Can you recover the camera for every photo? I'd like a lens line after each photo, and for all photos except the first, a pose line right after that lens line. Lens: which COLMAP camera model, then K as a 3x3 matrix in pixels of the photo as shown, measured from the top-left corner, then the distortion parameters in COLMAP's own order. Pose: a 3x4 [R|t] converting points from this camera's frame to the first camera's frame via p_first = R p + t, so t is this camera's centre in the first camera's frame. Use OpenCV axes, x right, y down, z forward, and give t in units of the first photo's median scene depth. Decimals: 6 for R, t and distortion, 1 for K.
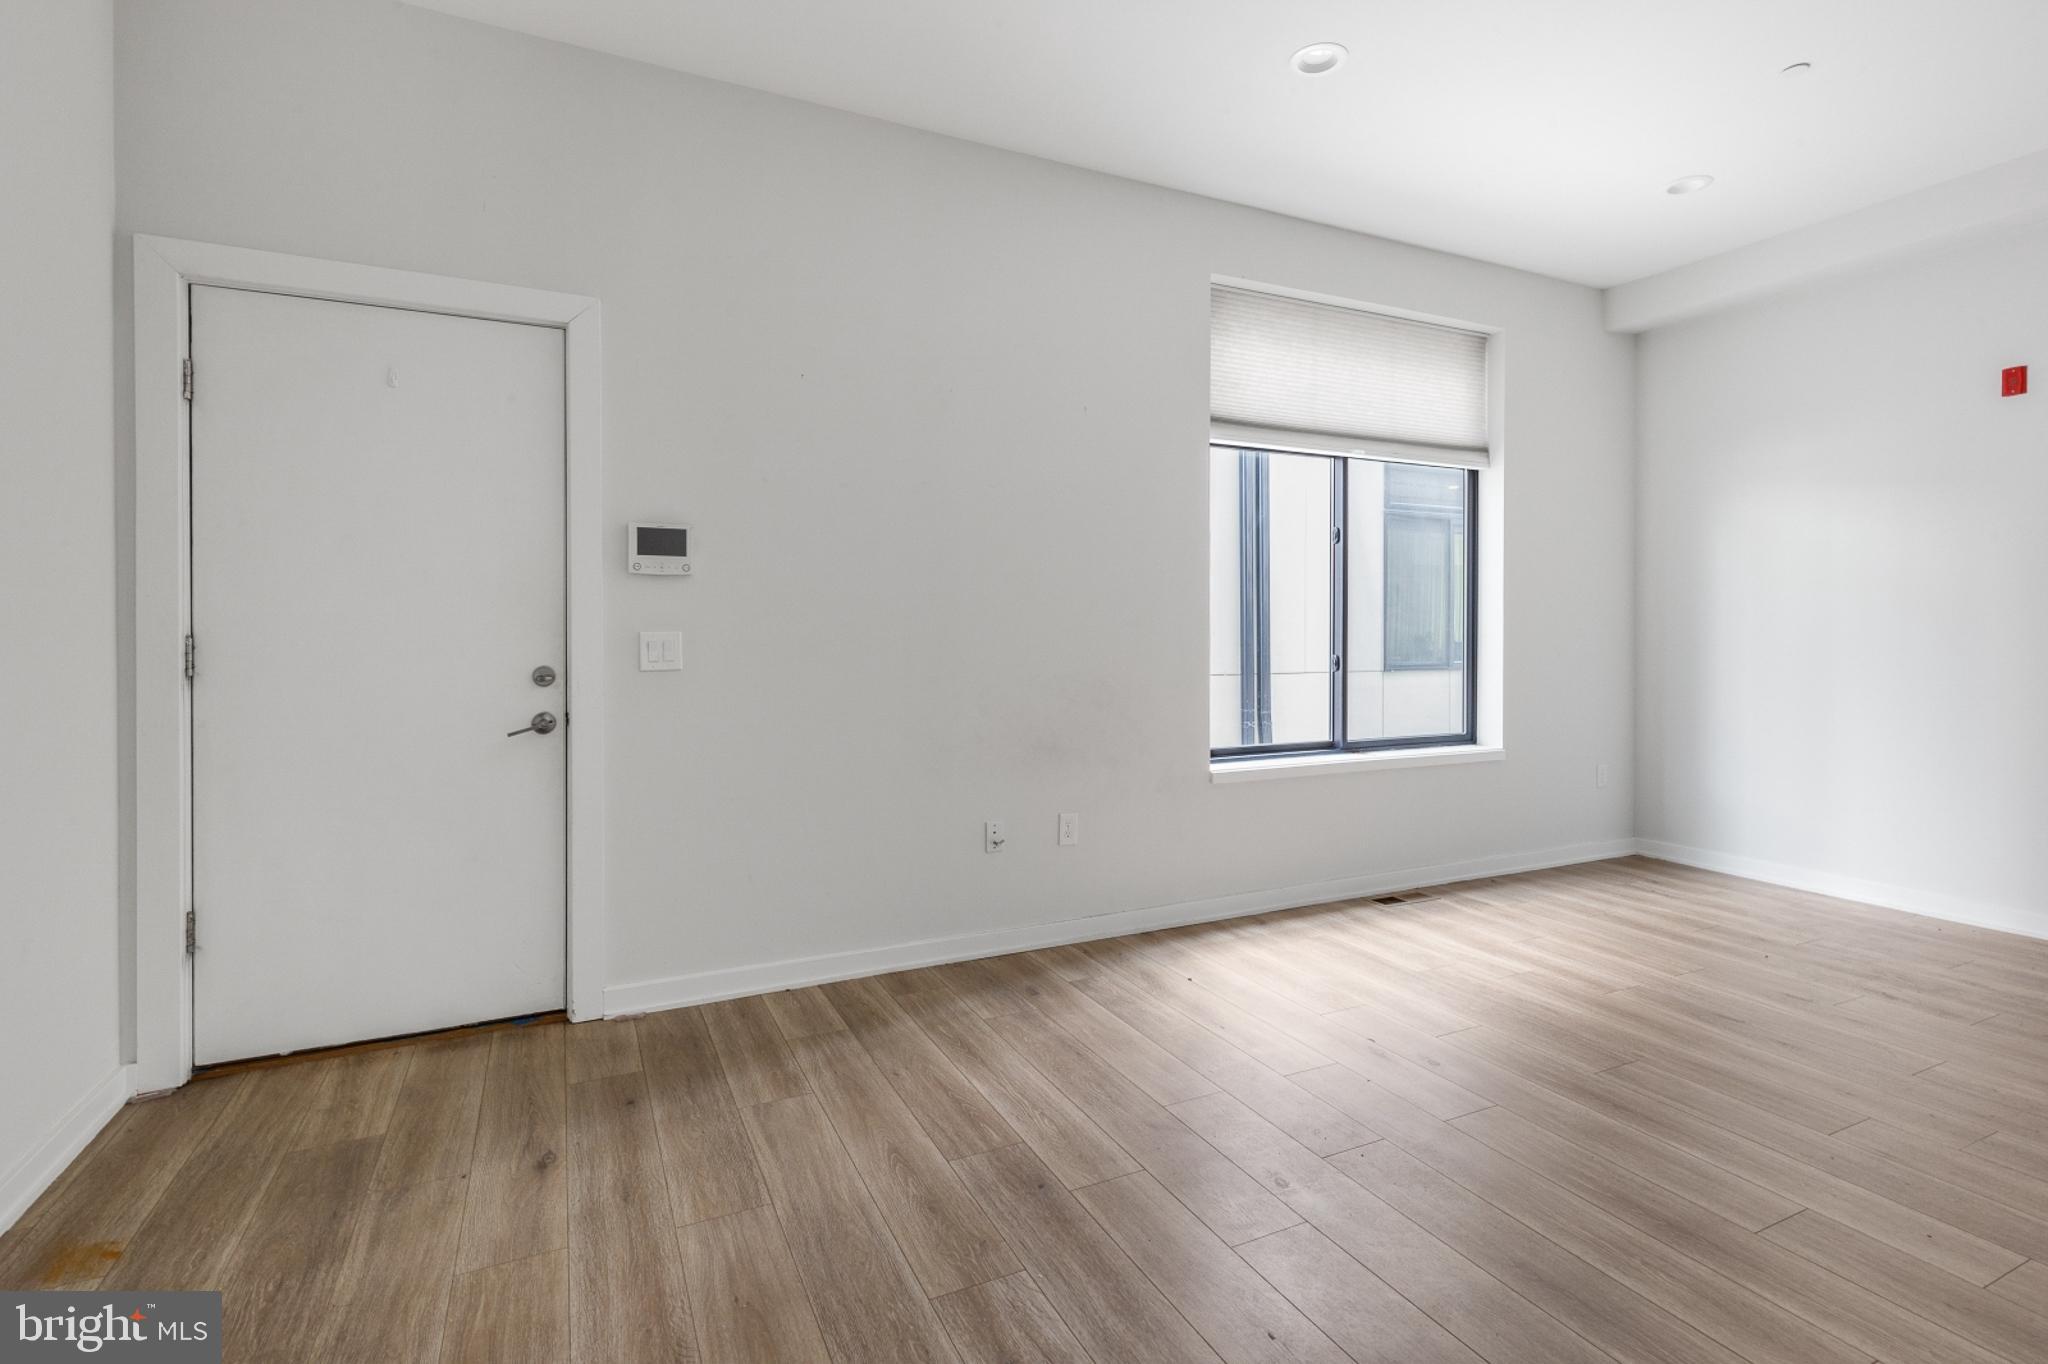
lens RADIAL K [[959.6, 0, 1018.2], [0, 959.6, 642.0], [0, 0, 1]] dist [0.003651, -0.000019]
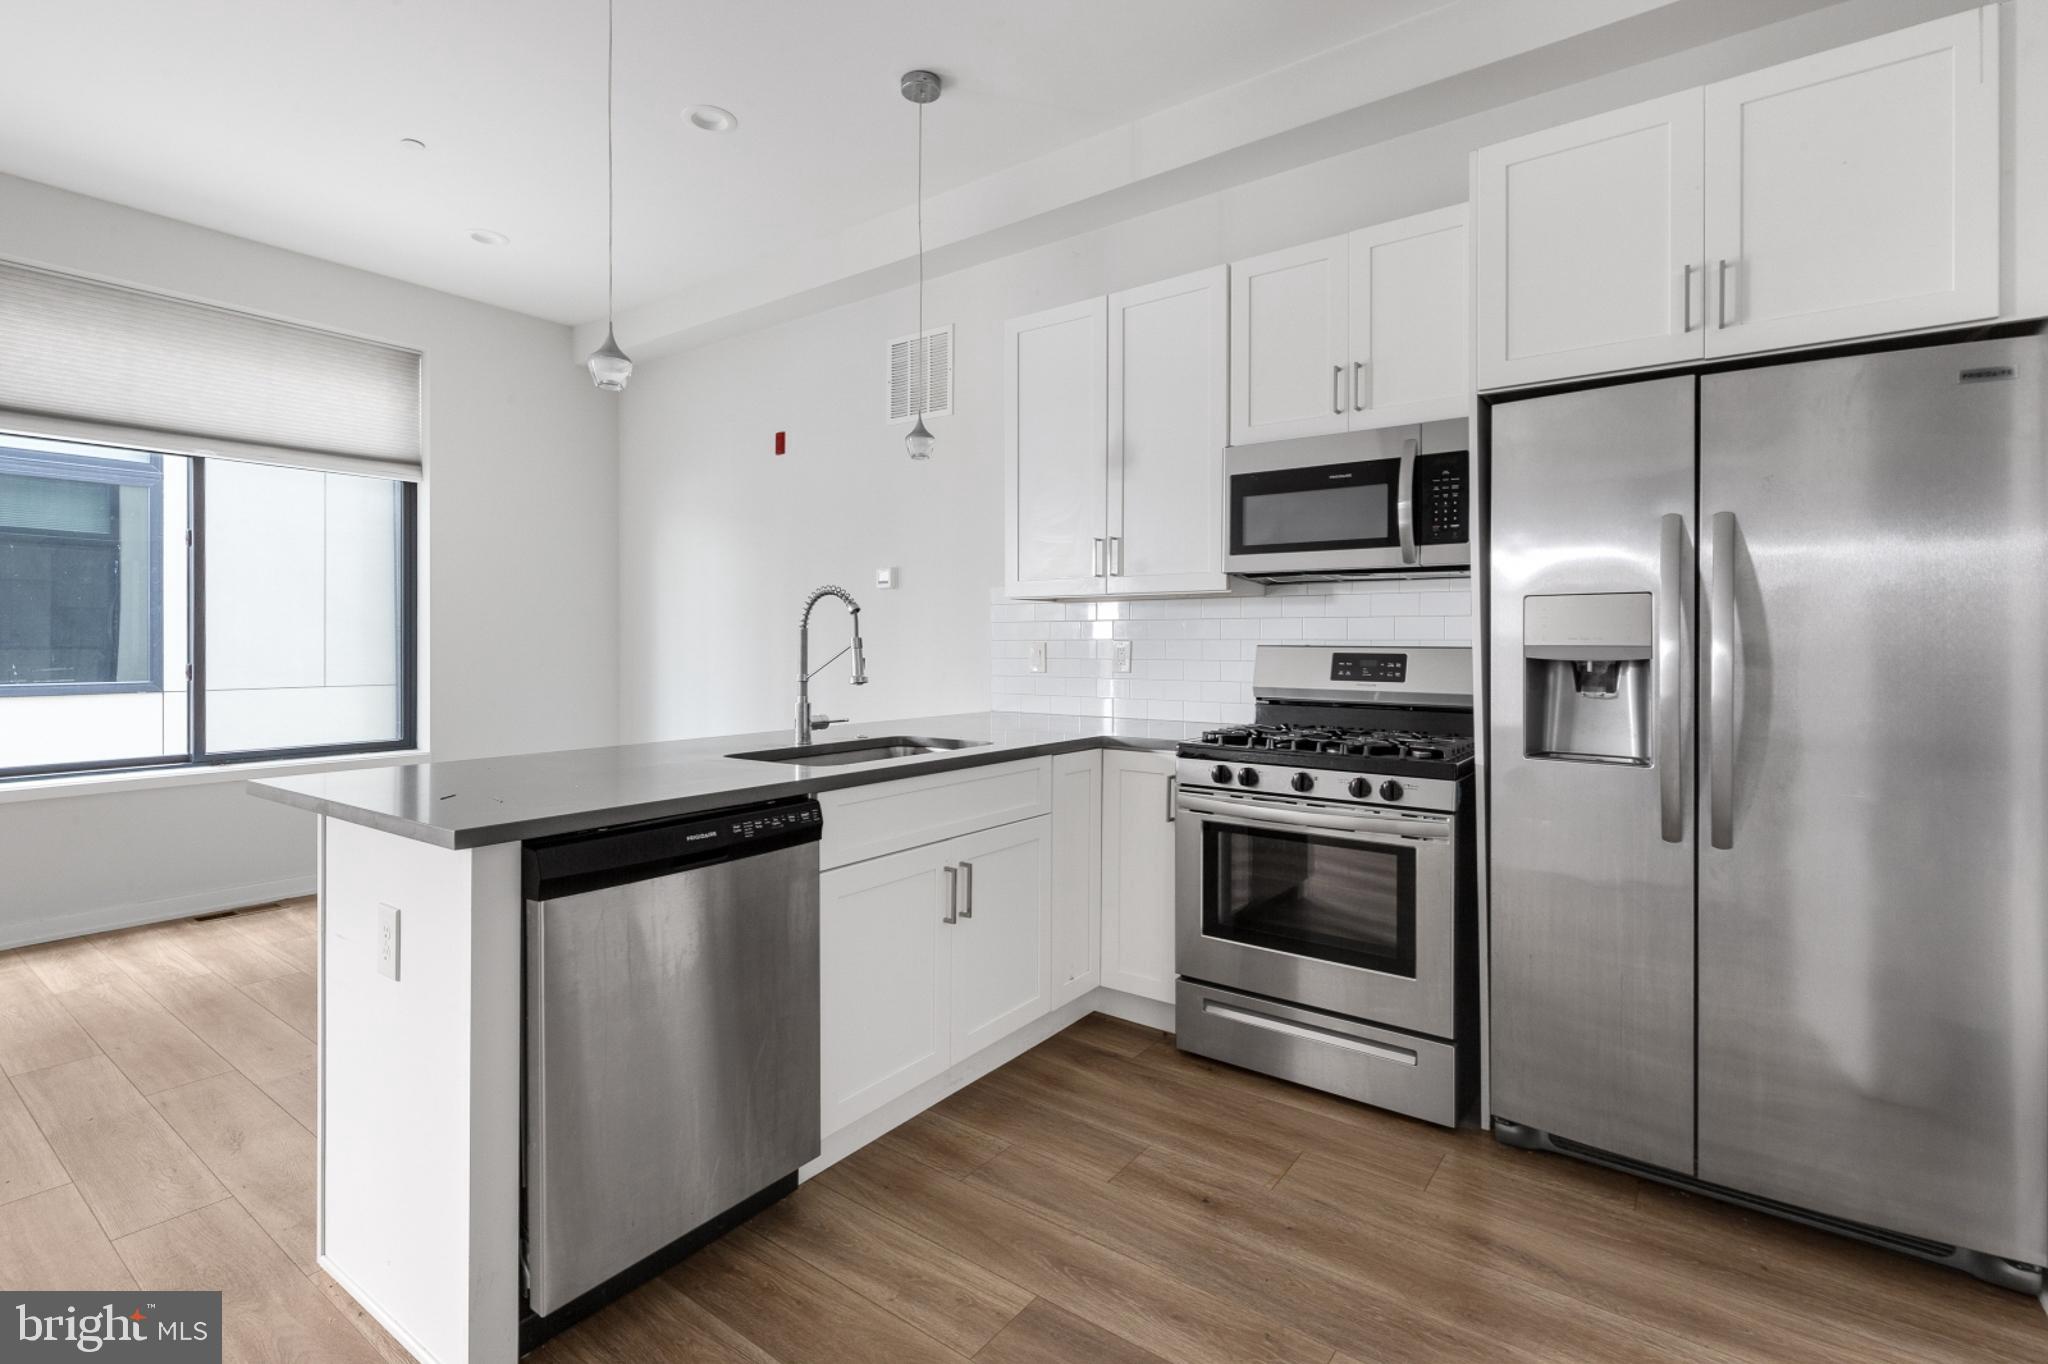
lens RADIAL K [[950.5, 0, 1023.7], [0, 950.5, 644.1], [0, 0, 1]] dist [0.001839, 0.000060]
pose [[0.884998, -0.001502, 0.465592, 0.779998], [0.004716, 0.999972, -0.005739, 0.004138], [-0.465570, 0.007274, 0.884981, -0.275953]]
